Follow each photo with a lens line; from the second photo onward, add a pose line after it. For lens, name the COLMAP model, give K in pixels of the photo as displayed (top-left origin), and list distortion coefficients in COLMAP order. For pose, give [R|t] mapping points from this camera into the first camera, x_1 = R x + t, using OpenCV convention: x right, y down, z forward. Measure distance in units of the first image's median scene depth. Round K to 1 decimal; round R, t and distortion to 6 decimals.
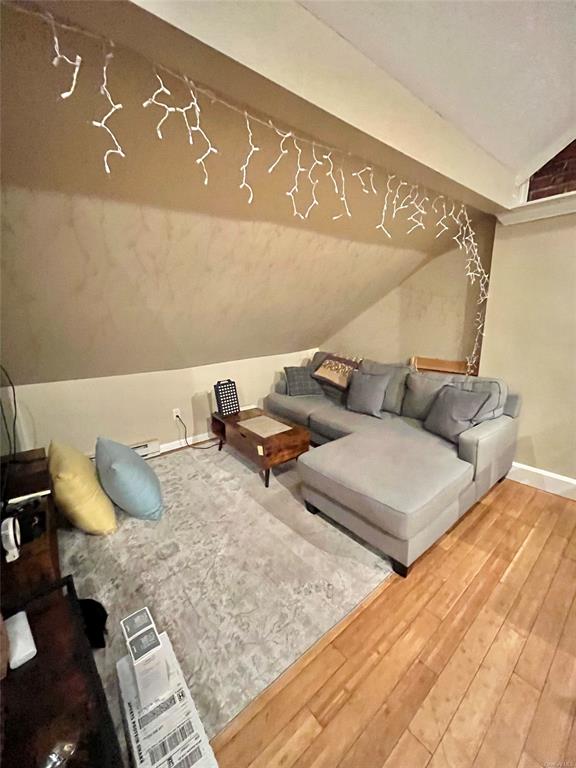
lens RADIAL K [[307.3, 0, 289.7], [0, 307.3, 385.1], [0, 0, 1]] dist [-0.002004, -0.000308]
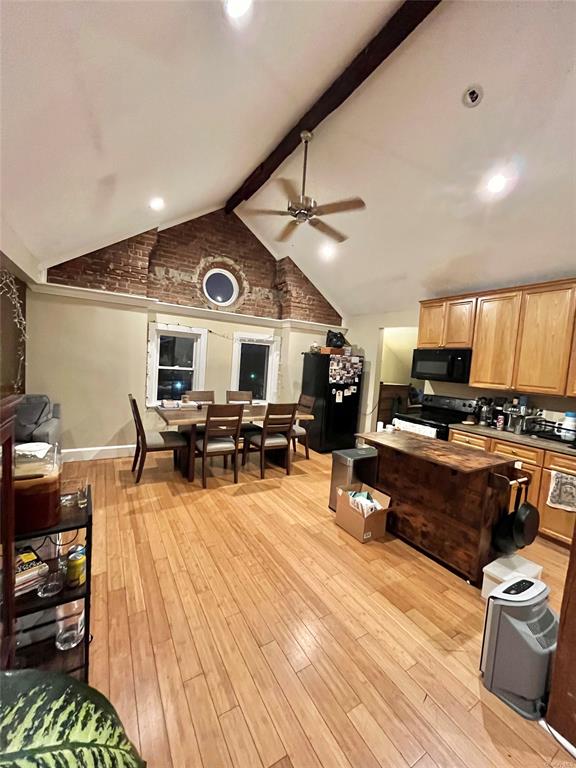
lens RADIAL K [[307.3, 0, 289.7], [0, 307.3, 385.1], [0, 0, 1]] dist [-0.002004, -0.000308]
pose [[0.142874, -0.041387, 0.988875, -0.622508], [0.151612, 0.988249, 0.019455, 0.089502], [-0.978060, 0.147145, 0.147470, -0.375119]]
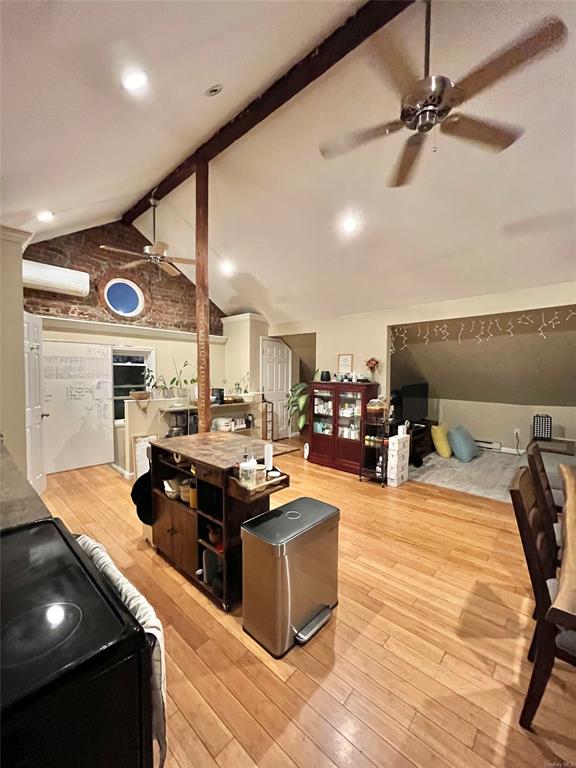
lens RADIAL K [[307.3, 0, 289.7], [0, 307.3, 385.1], [0, 0, 1]] dist [-0.002004, -0.000308]
pose [[0.151942, 0.053780, -0.986925, 1.457669], [-0.222023, 0.974858, 0.018941, 0.124718], [0.963130, 0.216242, 0.160062, -0.639385]]
